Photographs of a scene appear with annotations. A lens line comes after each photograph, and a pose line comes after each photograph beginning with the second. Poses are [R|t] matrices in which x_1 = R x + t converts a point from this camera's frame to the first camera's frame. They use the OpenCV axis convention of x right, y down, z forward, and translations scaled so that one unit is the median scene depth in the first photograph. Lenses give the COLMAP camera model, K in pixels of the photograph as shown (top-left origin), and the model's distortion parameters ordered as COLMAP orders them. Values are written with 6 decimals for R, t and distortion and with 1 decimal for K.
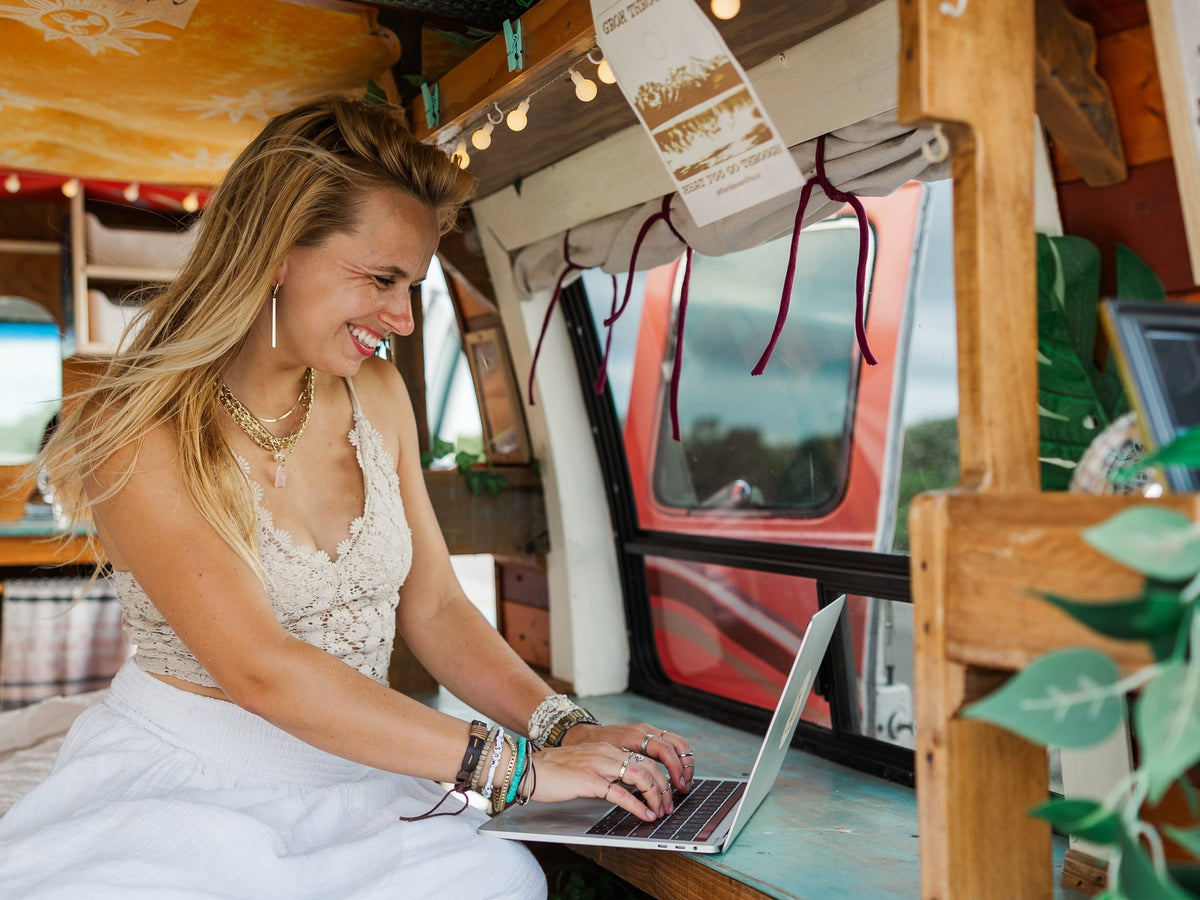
lens RADIAL K [[1585.2, 0, 604.2], [0, 1585.2, 460.6], [0, 0, 1]] dist [0.022863, 0.000000]
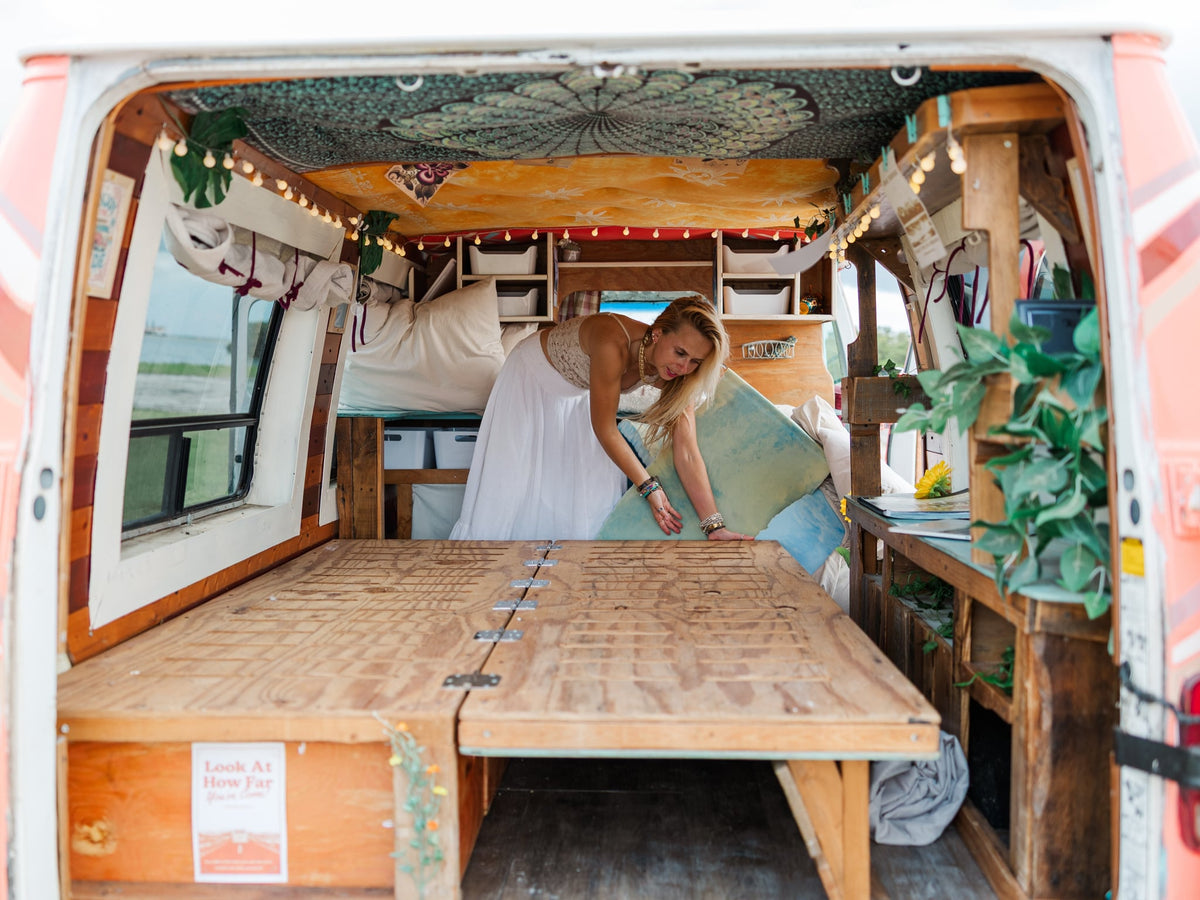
lens RADIAL K [[1111.0, 0, 602.1], [0, 1111.0, 438.5], [0, 0, 1]] dist [0.021336, 0.000000]
pose [[0.895948, 0.022978, -0.443565, 0.149354], [-0.002053, 0.998864, 0.047598, 0.013826], [0.444155, -0.041734, 0.894977, -0.287024]]
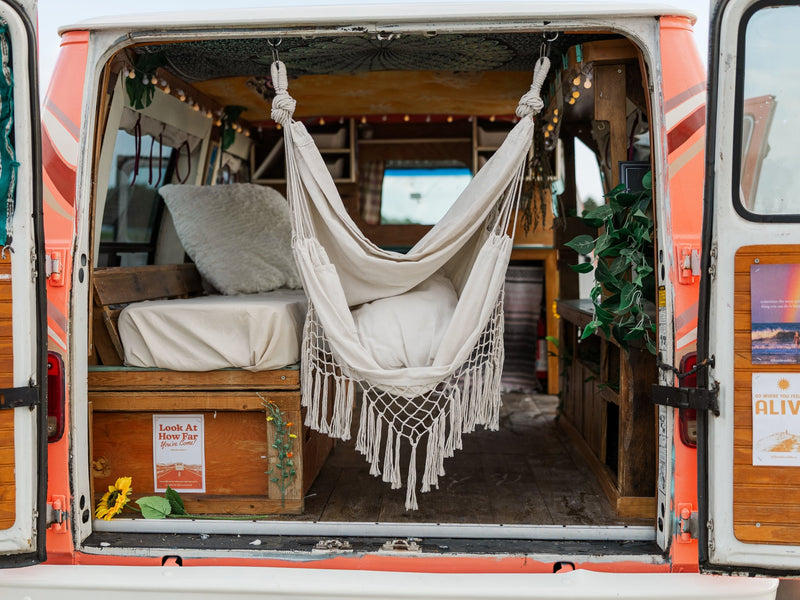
lens RADIAL K [[953.2, 0, 367.9], [0, 953.2, 295.5], [0, 0, 1]] dist [-0.005061, 0.000000]
pose [[0.882326, 0.024003, -0.470026, 0.279837], [0.001632, 0.998537, 0.054057, 0.041023], [0.470635, -0.048463, 0.880996, -0.524723]]
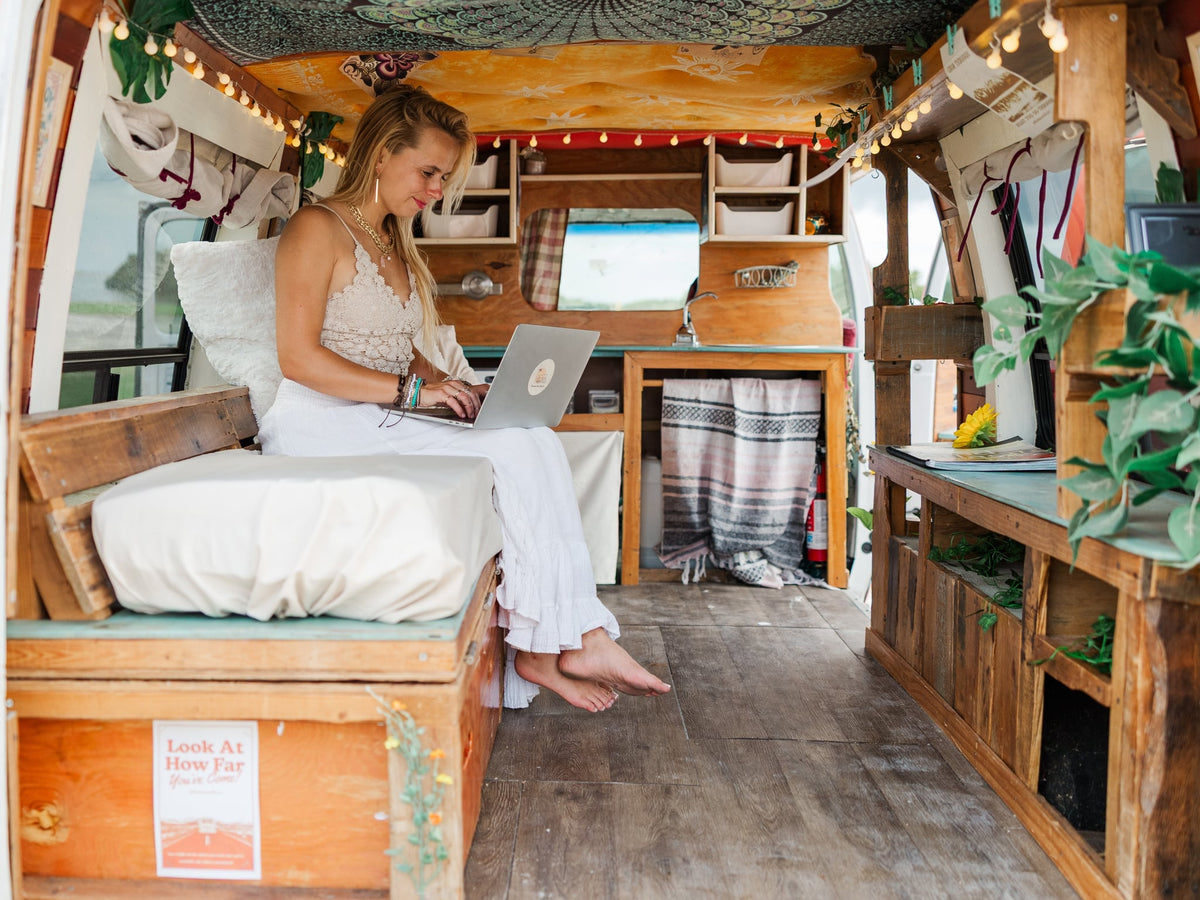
lens RADIAL K [[1274.5, 0, 503.7], [0, 1274.5, 425.9], [0, 0, 1]] dist [0.005813, 0.000000]
pose [[0.882641, 0.039847, -0.468356, 0.111664], [-0.003254, 0.996894, 0.078683, 0.021736], [0.470036, -0.067925, 0.880030, -0.291206]]
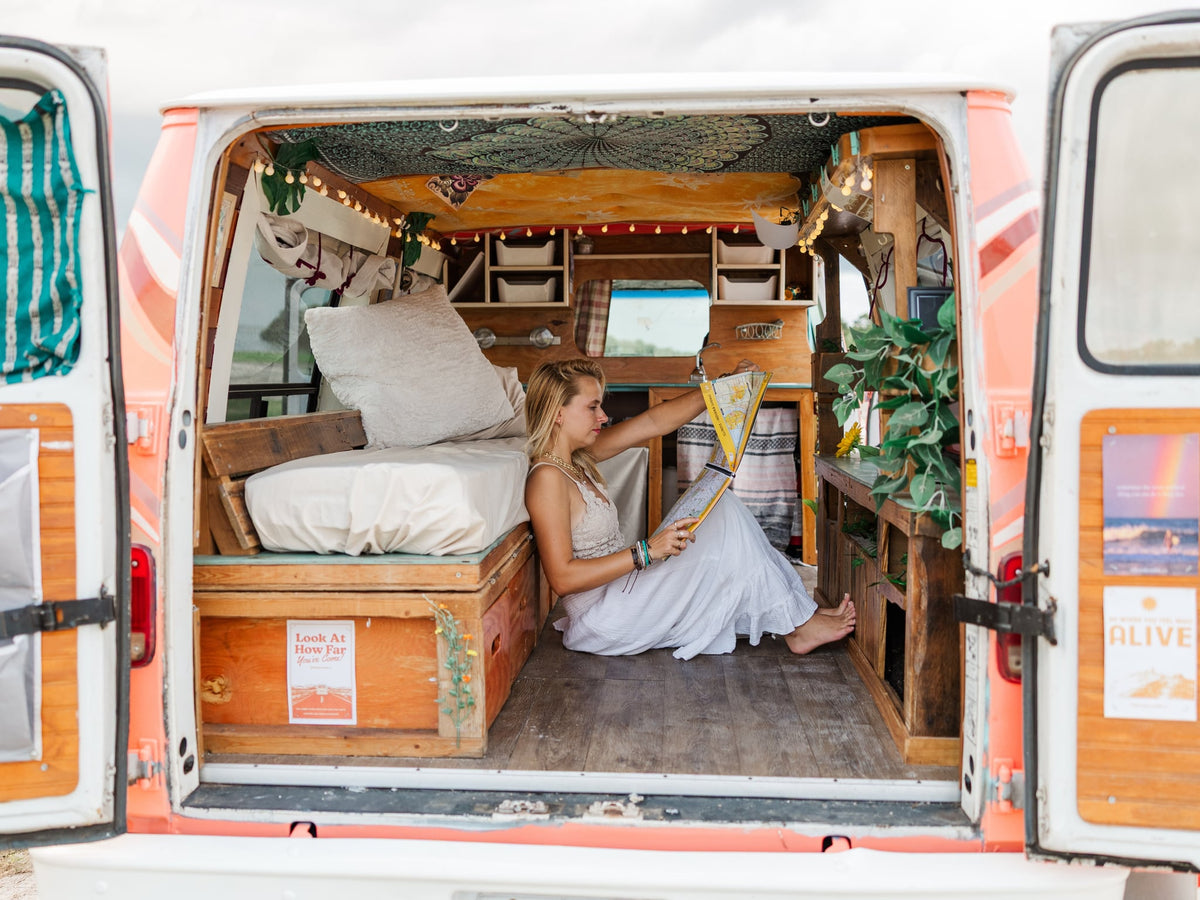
lens RADIAL K [[1068.7, 0, 599.8], [0, 1068.7, 429.2], [0, 0, 1]] dist [0.009798, -0.003218]
pose [[0.885233, 0.027419, -0.464338, 0.231595], [-0.002049, 0.998481, 0.055054, 0.025152], [0.465143, -0.047784, 0.883945, -0.407866]]
